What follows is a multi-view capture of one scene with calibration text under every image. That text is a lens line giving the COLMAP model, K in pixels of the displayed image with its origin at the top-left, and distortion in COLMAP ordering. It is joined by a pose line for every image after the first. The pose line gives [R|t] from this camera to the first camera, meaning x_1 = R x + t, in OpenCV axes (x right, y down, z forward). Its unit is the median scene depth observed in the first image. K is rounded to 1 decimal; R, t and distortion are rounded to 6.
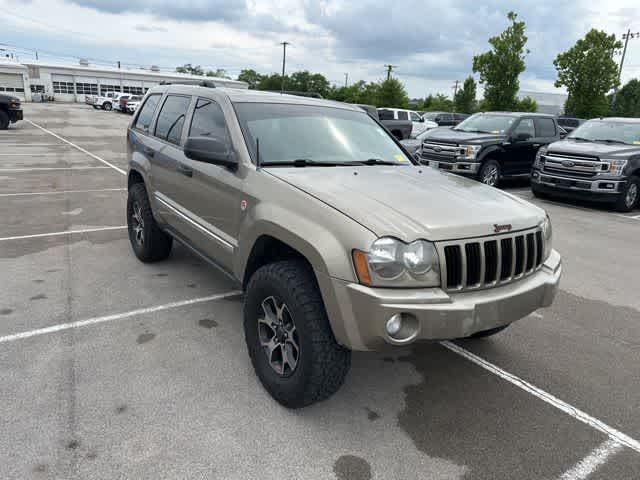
lens RADIAL K [[449.8, 0, 316.8], [0, 449.8, 242.1], [0, 0, 1]] dist [0.029659, -0.035111]
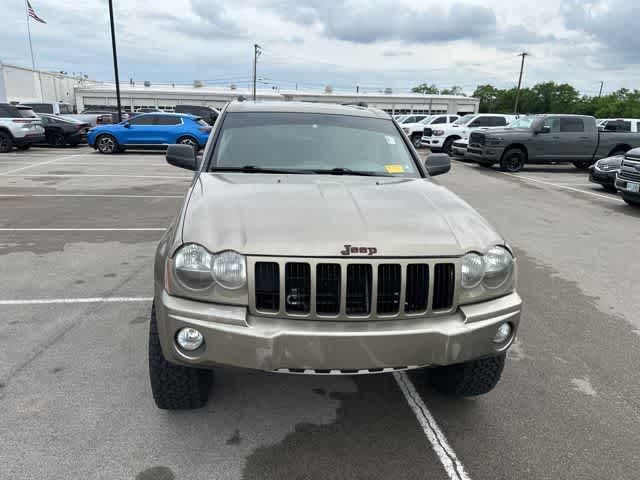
lens RADIAL K [[449.8, 0, 316.7], [0, 449.8, 242.2], [0, 0, 1]] dist [0.029659, -0.035111]
pose [[0.880173, 0.094456, -0.465160, 0.450569], [-0.111814, 0.993681, -0.009794, -0.018849], [0.461296, 0.060632, 0.885172, 0.159363]]
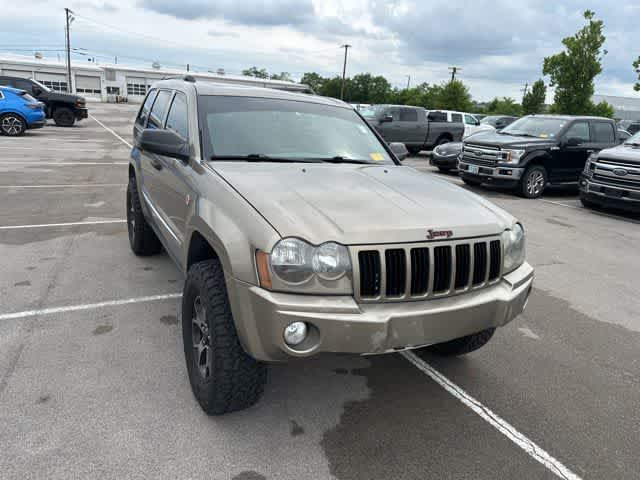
lens RADIAL K [[449.8, 0, 316.1], [0, 449.8, 242.5], [0, 0, 1]] dist [0.029659, -0.035111]
pose [[0.990868, 0.046395, -0.126602, 0.177871], [-0.047042, 0.998891, -0.002123, -0.001095], [0.126363, 0.008059, 0.991951, 0.055763]]
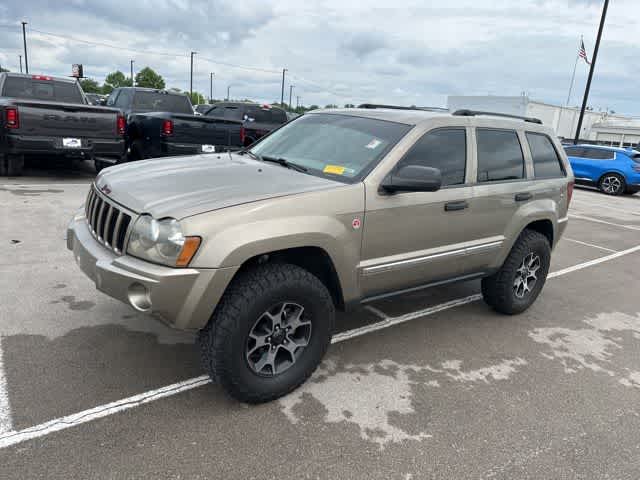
lens RADIAL K [[449.8, 0, 318.3], [0, 449.8, 239.8], [0, 0, 1]] dist [0.029659, -0.035111]
pose [[0.039338, 0.203945, -0.978192, 0.980417], [-0.367325, 0.913355, 0.175656, -0.194295], [0.929261, 0.352404, 0.110844, 0.885676]]
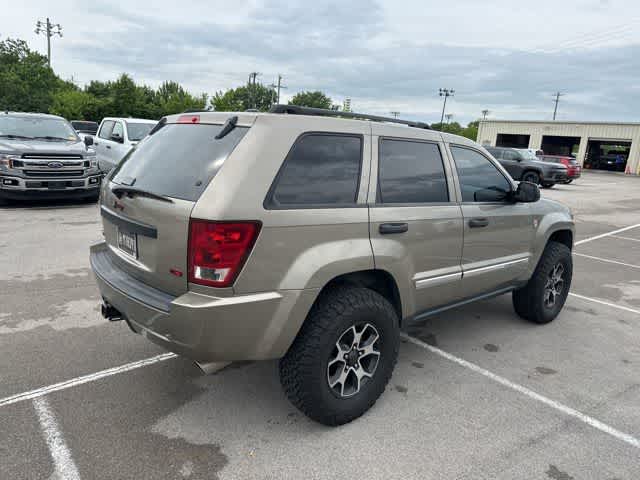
lens RADIAL K [[449.8, 0, 318.8], [0, 449.8, 240.1], [0, 0, 1]] dist [0.029659, -0.035111]
pose [[-0.081959, -0.275369, 0.957838, -1.108734], [0.216930, 0.933100, 0.286819, -0.440842], [-0.972740, 0.231291, -0.016740, 1.266630]]
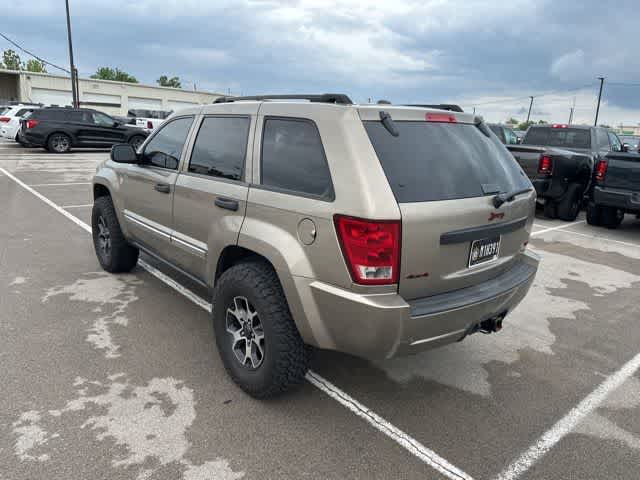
lens RADIAL K [[449.8, 0, 315.8], [0, 449.8, 240.9], [0, 0, 1]] dist [0.029659, -0.035111]
pose [[-0.990142, -0.088458, -0.108603, -0.111506], [-0.131513, 0.853950, 0.503461, -0.619198], [0.048207, 0.512781, -0.857165, 2.086576]]
